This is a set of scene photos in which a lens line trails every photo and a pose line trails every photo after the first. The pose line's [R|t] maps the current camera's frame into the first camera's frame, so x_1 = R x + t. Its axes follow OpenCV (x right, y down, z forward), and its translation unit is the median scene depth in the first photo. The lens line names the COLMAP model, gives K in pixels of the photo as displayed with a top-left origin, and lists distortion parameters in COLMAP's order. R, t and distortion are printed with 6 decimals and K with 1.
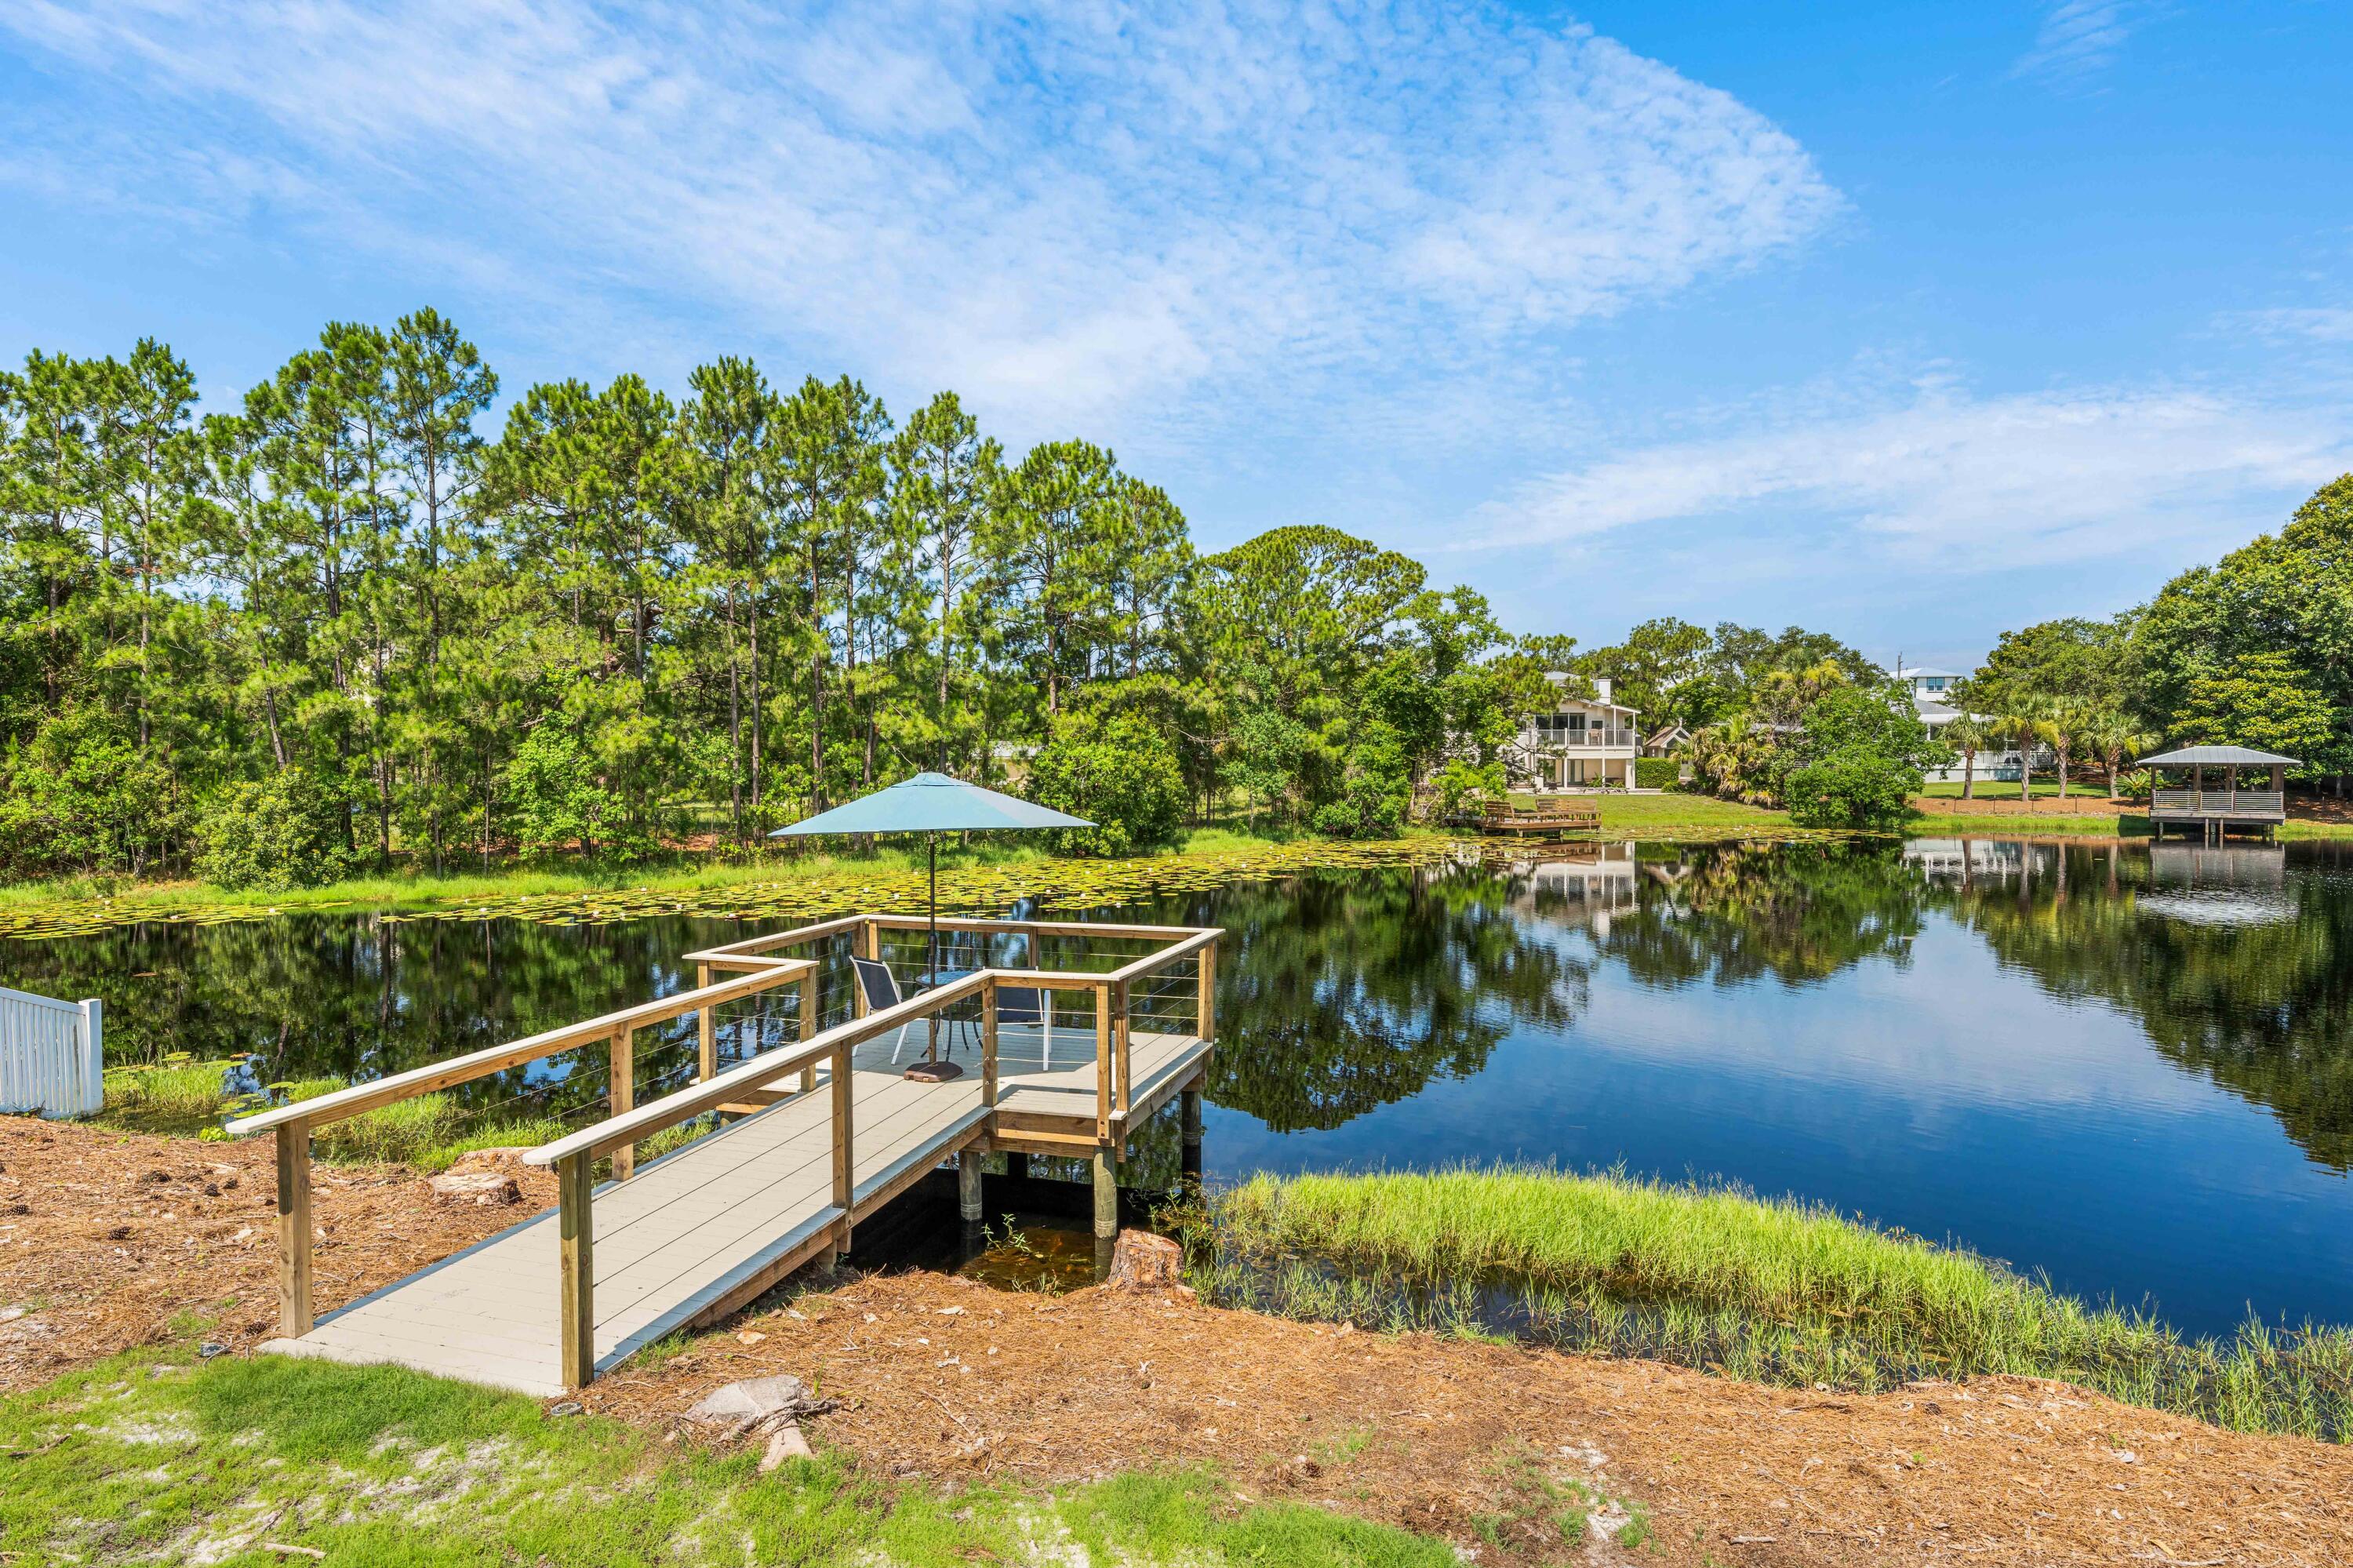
lens RADIAL K [[1220.5, 0, 1195.4], [0, 1220.5, 785.2], [0, 0, 1]] dist [-0.014195, 0.012183]
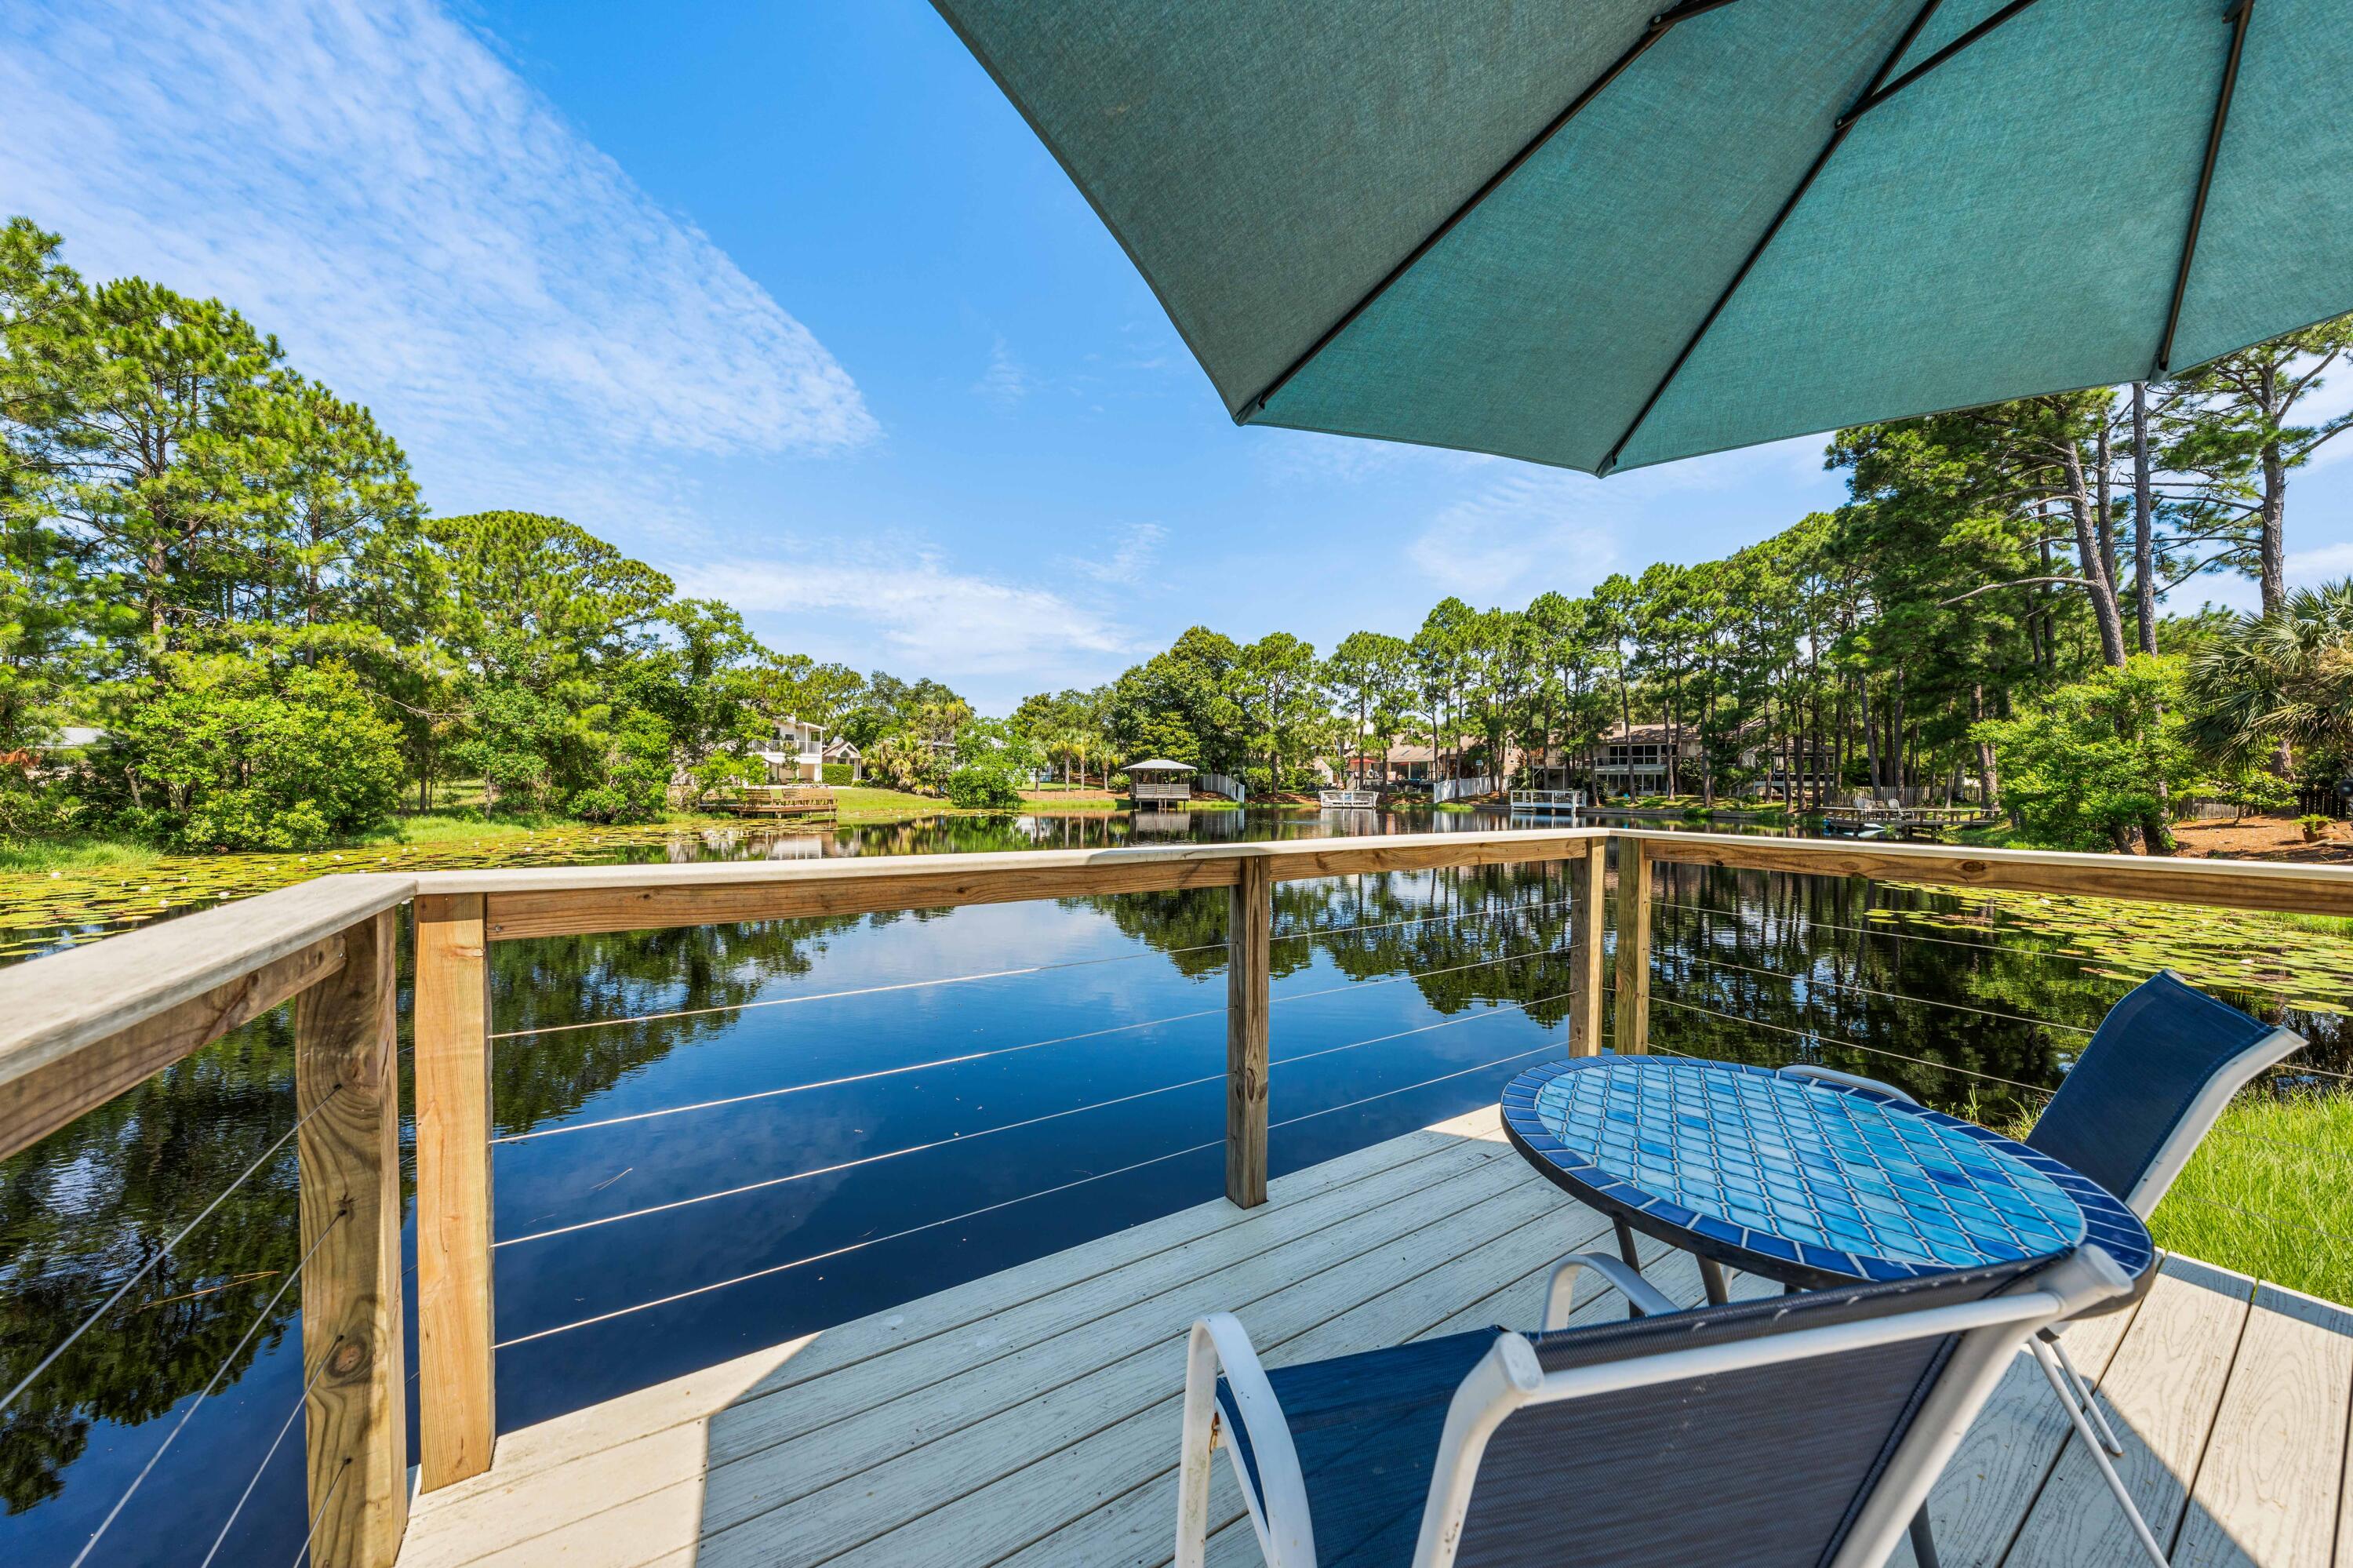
lens RADIAL K [[795.5, 0, 1167.0], [0, 795.5, 795.2], [0, 0, 1]] dist [0.000405, -0.000050]
pose [[0.654697, -0.003758, 0.755882, -0.068094], [0.008238, 0.999964, -0.002164, 0.023427], [-0.755847, 0.007644, 0.654704, 0.196066]]
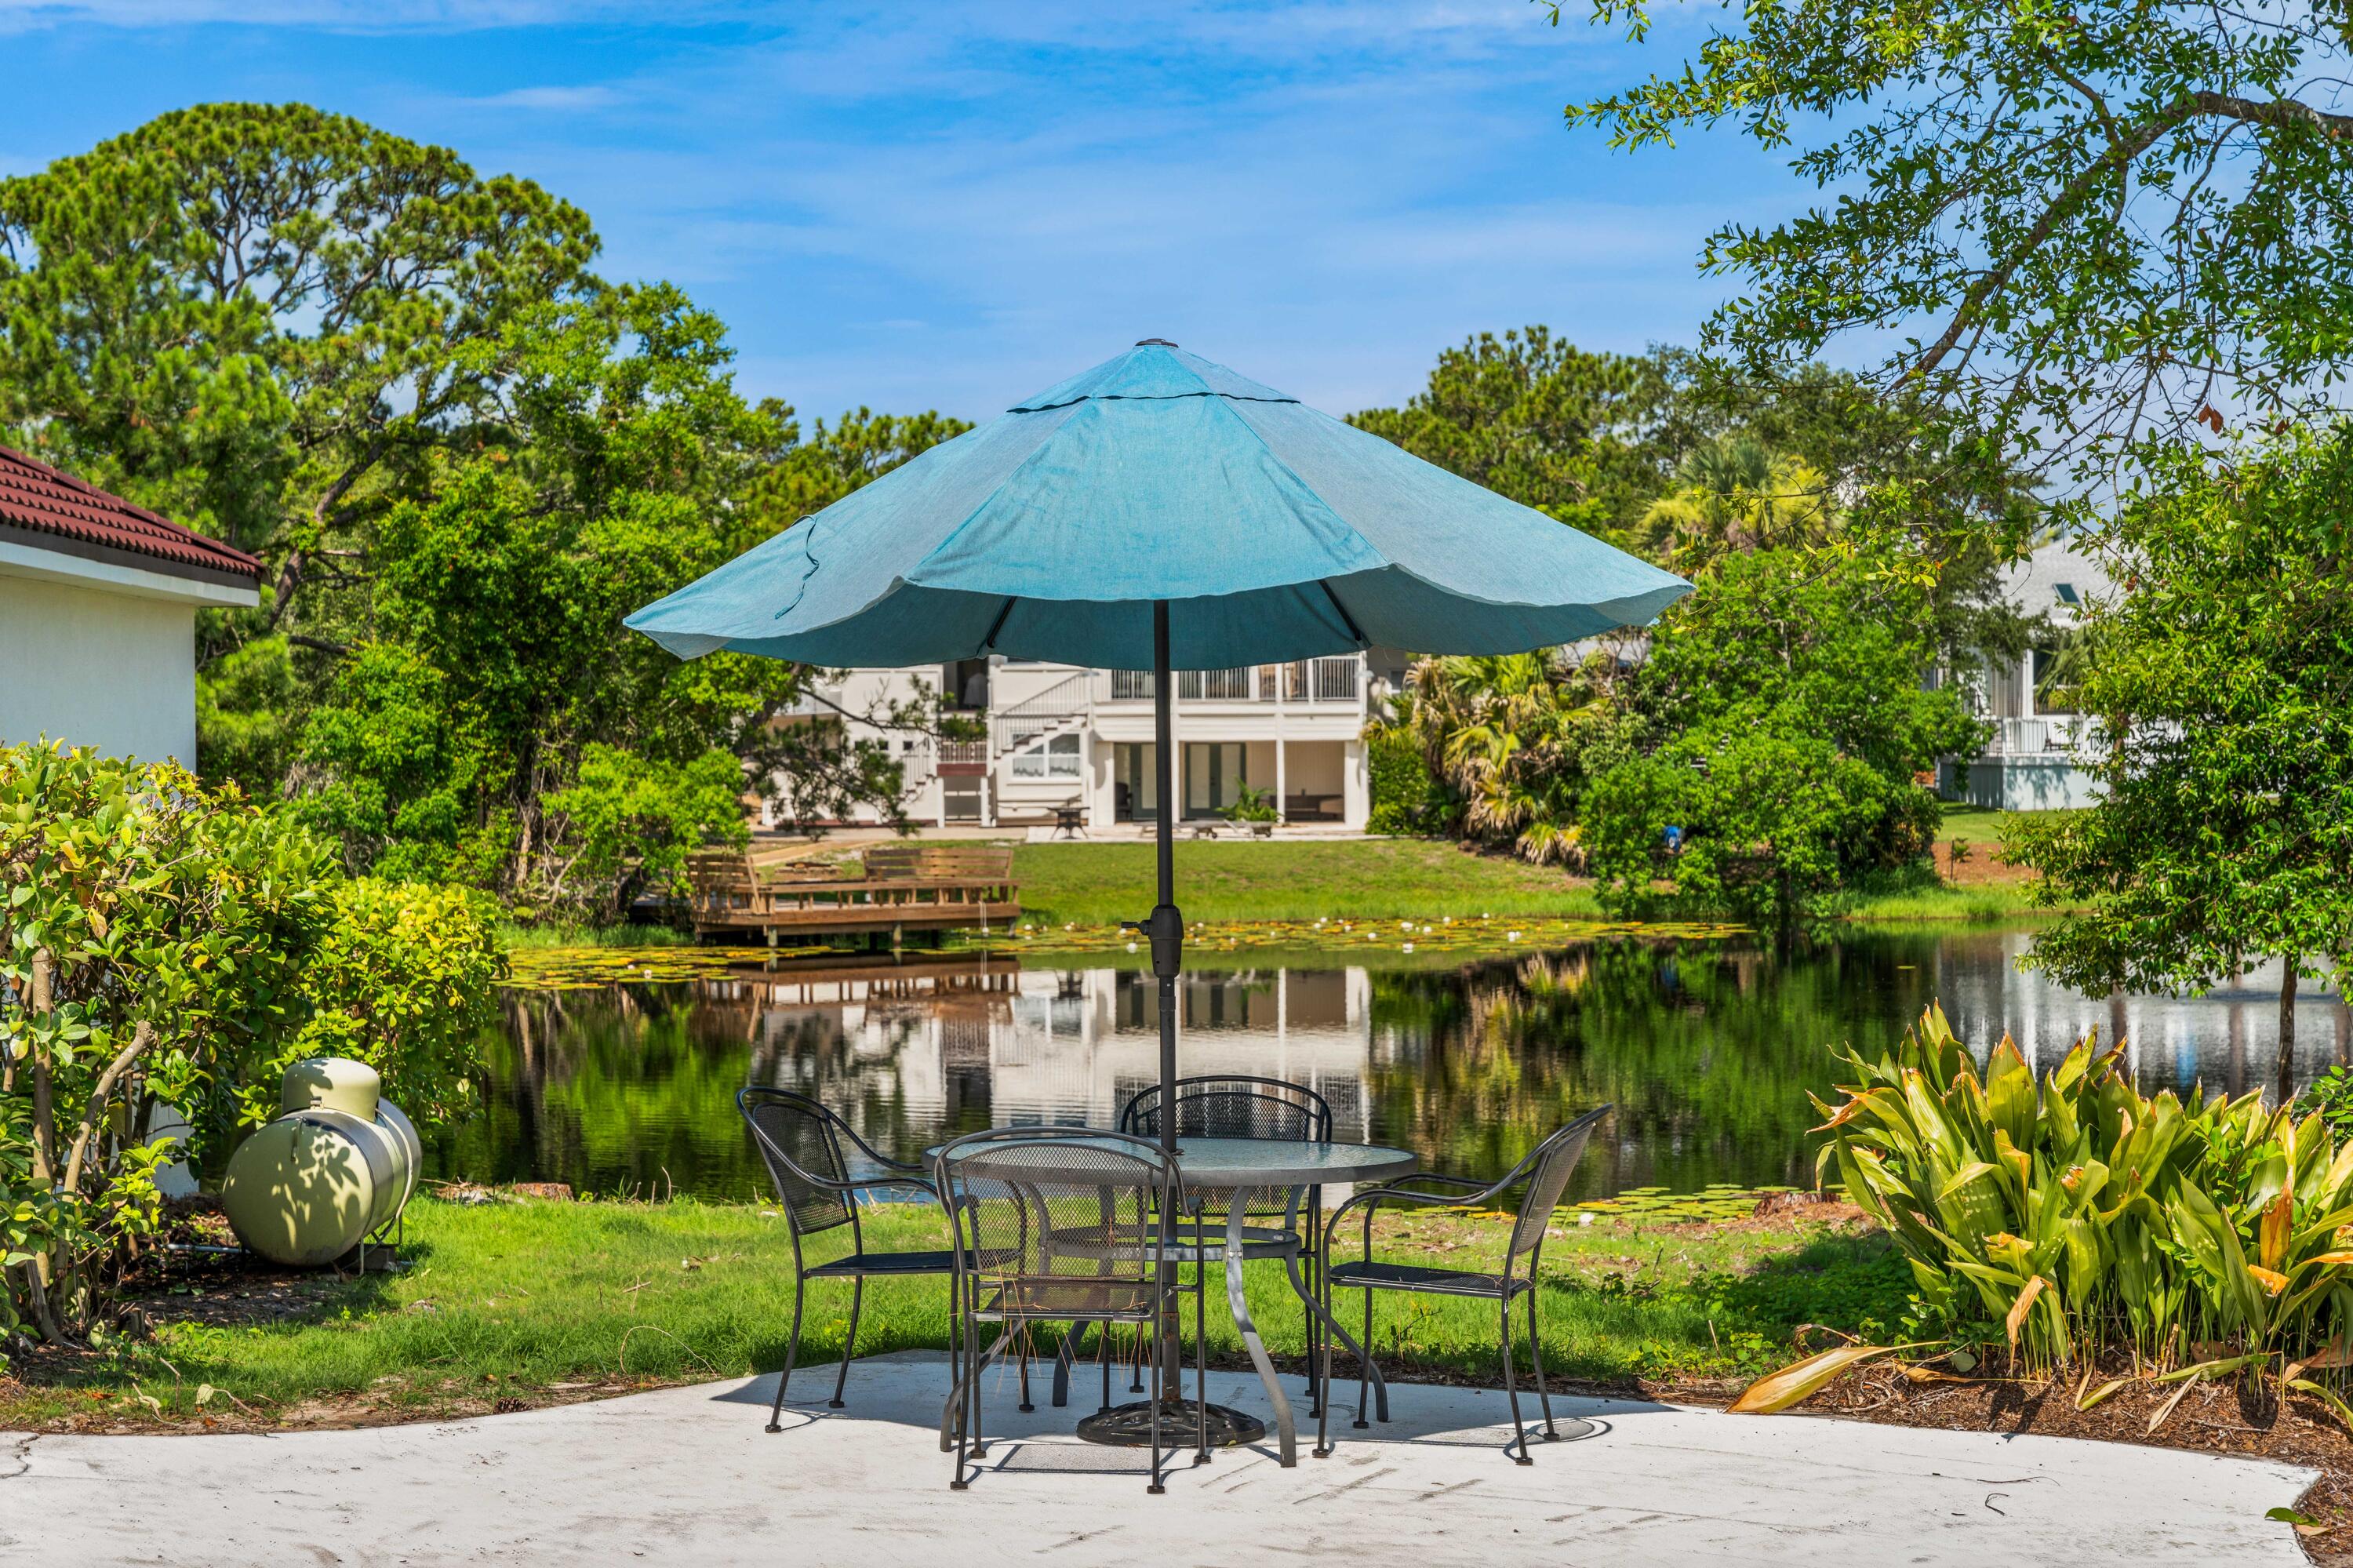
lens RADIAL K [[4664.8, 0, 1196.0], [0, 4664.8, 768.2], [0, 0, 1]] dist [0.110914, 0.000000]
pose [[0.992461, -0.004582, 0.122478, 0.205638], [0.006576, 0.999852, -0.015879, 0.009999], [-0.122387, 0.016565, 0.992344, -0.444865]]
